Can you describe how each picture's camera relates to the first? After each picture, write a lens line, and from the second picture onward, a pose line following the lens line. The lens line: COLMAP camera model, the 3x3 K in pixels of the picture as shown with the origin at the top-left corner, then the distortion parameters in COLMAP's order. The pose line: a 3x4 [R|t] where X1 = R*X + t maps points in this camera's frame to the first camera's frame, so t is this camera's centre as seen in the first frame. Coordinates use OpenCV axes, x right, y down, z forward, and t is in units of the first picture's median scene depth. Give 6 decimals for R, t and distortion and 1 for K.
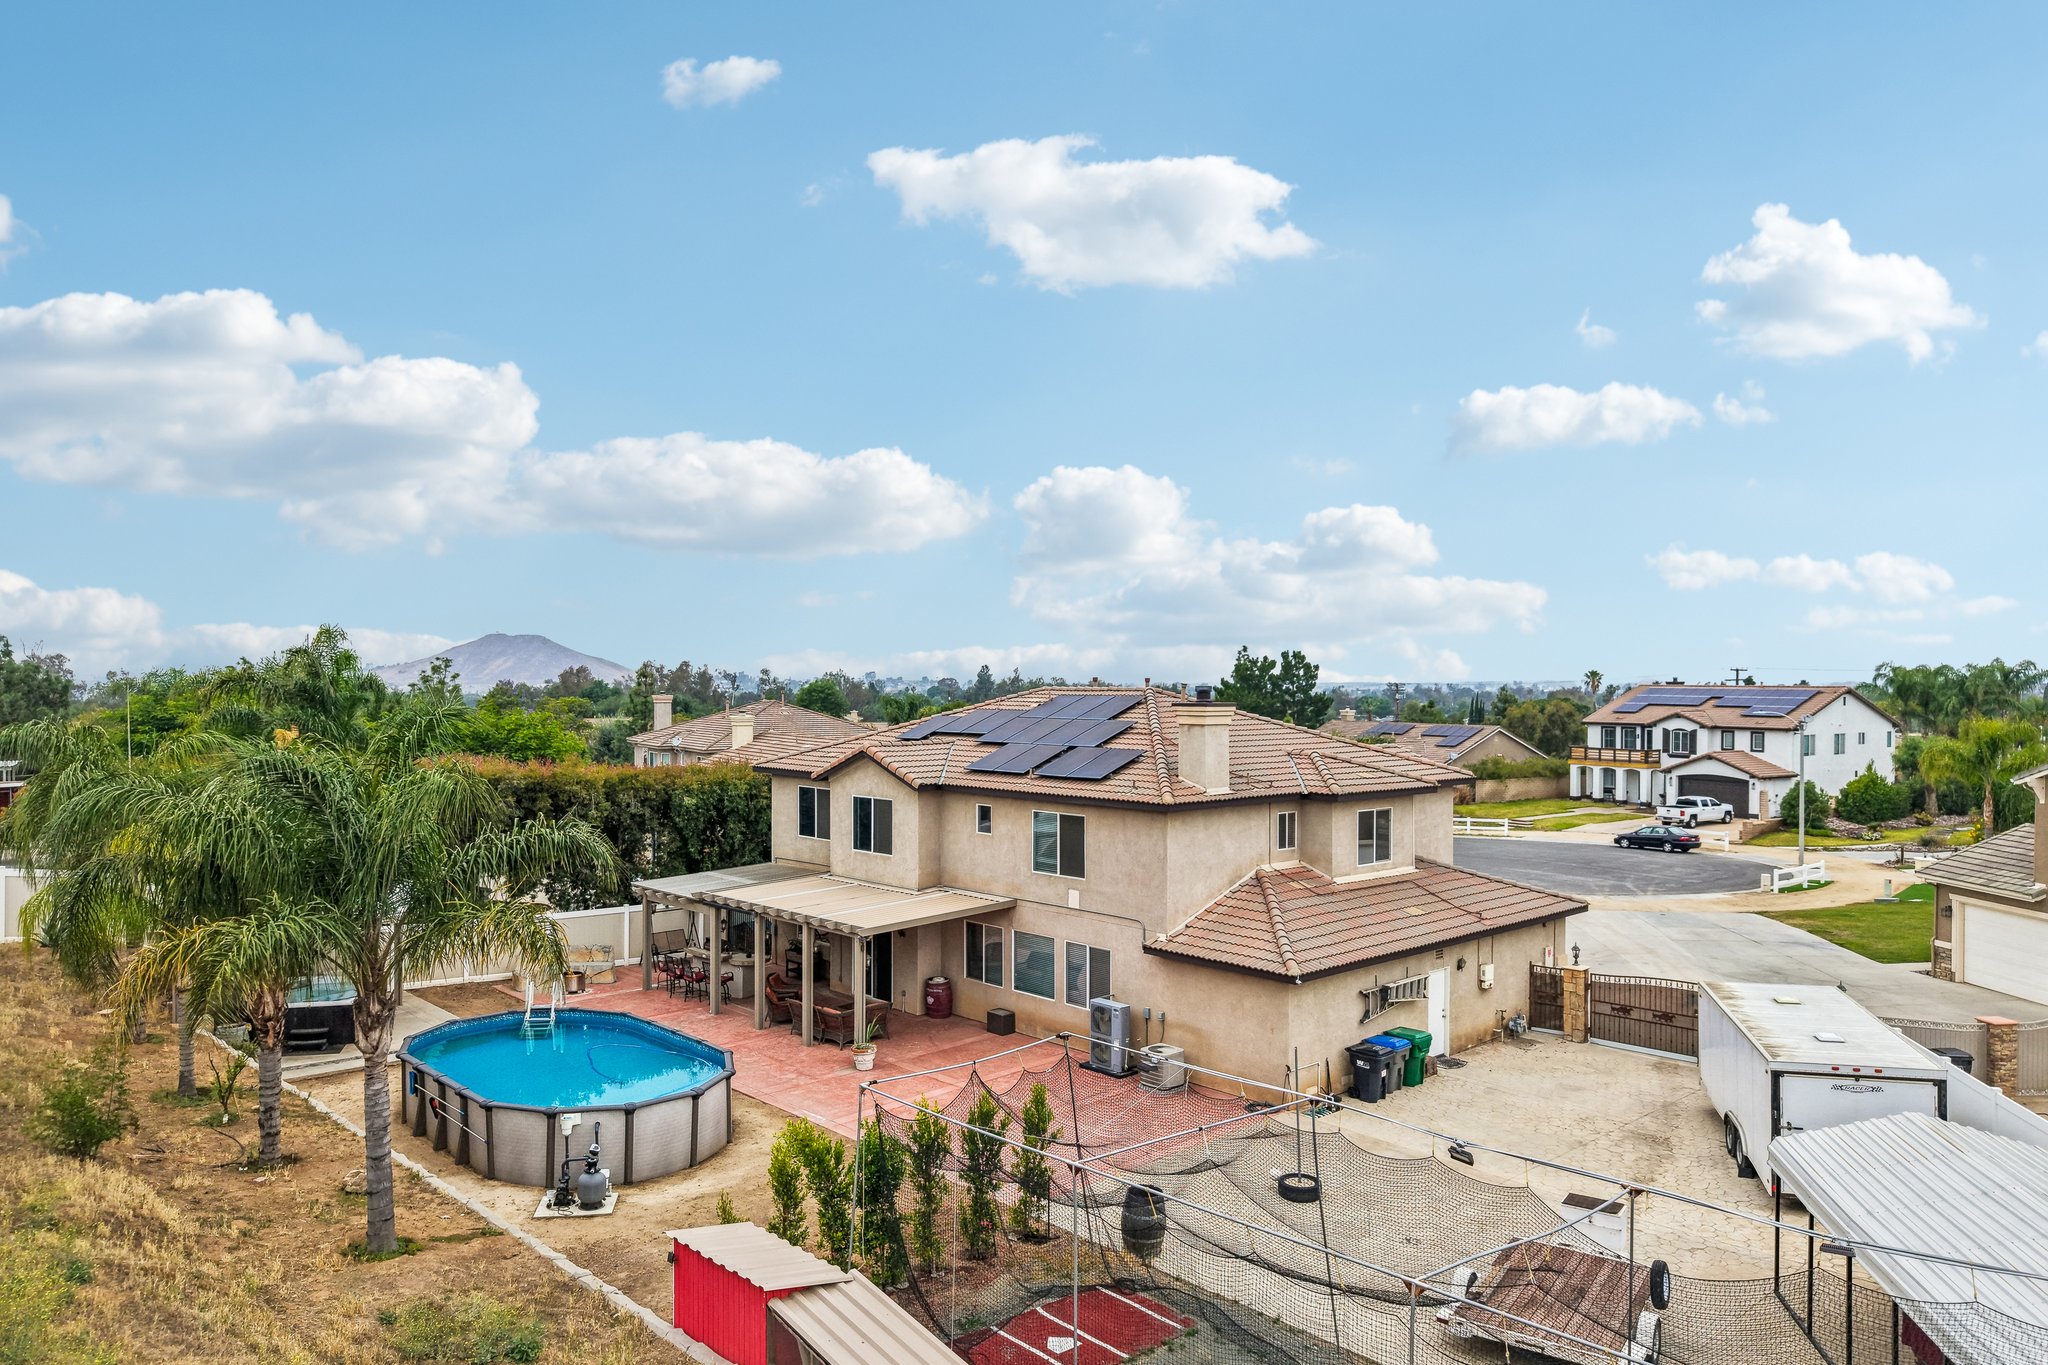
lens RADIAL K [[1362.5, 0, 1006.4], [0, 1362.5, 682.3], [0, 0, 1]] dist [0.067241, -0.113252]
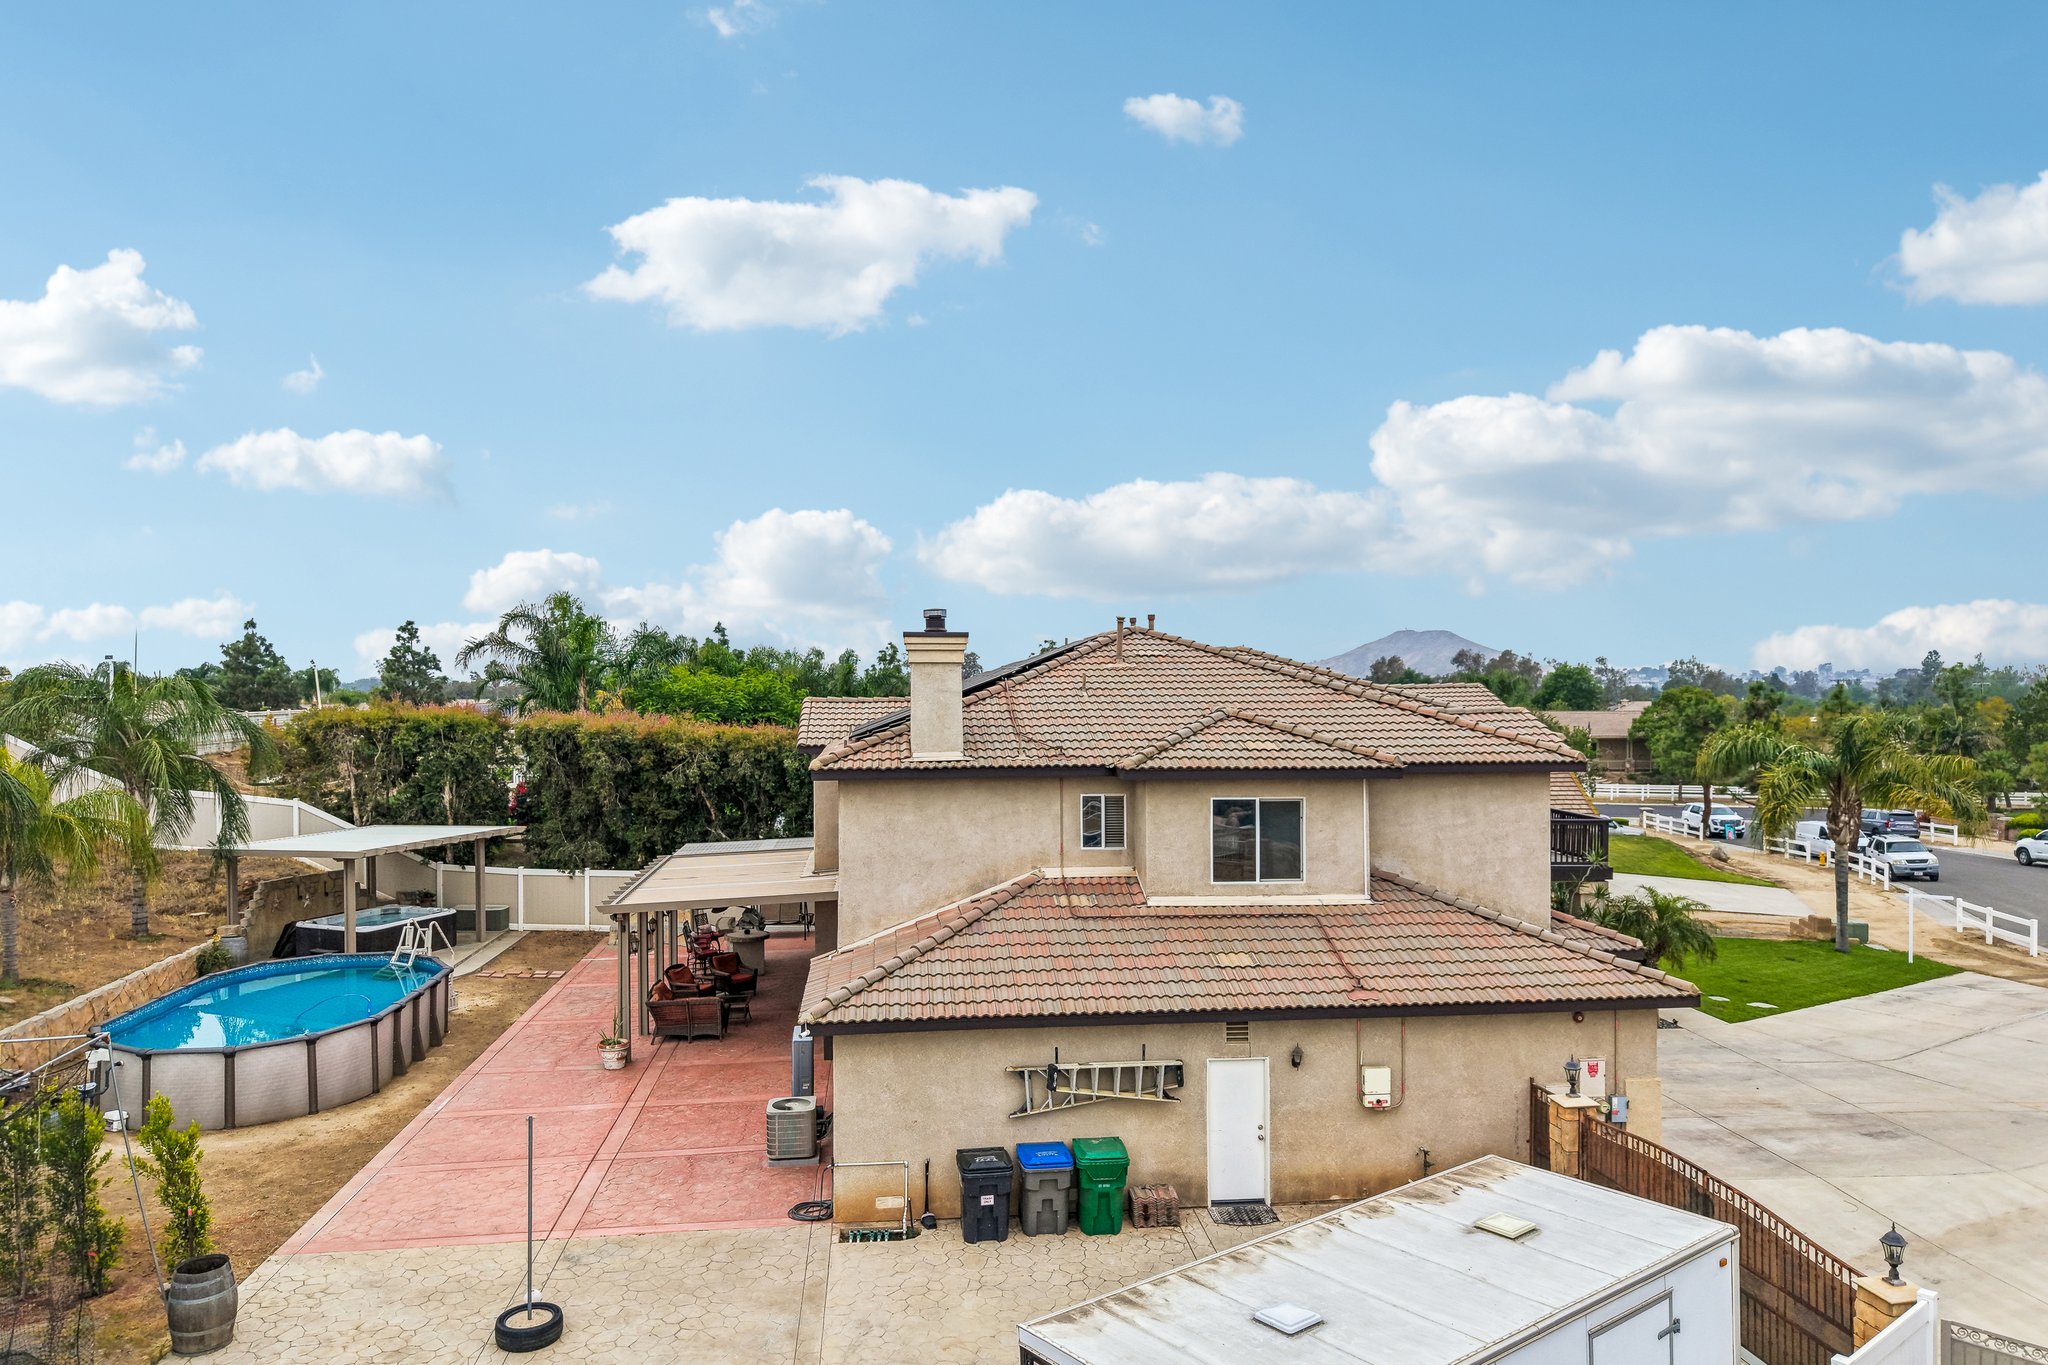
lens RADIAL K [[1370.0, 0, 1024.9], [0, 1370.0, 688.9], [0, 0, 1]] dist [0.044372, -0.062205]
pose [[0.807760, 0.000202, -0.589511, 0.576654], [0.004541, 0.999968, 0.006564, 0.038452], [0.589494, -0.007979, 0.807733, 0.431915]]
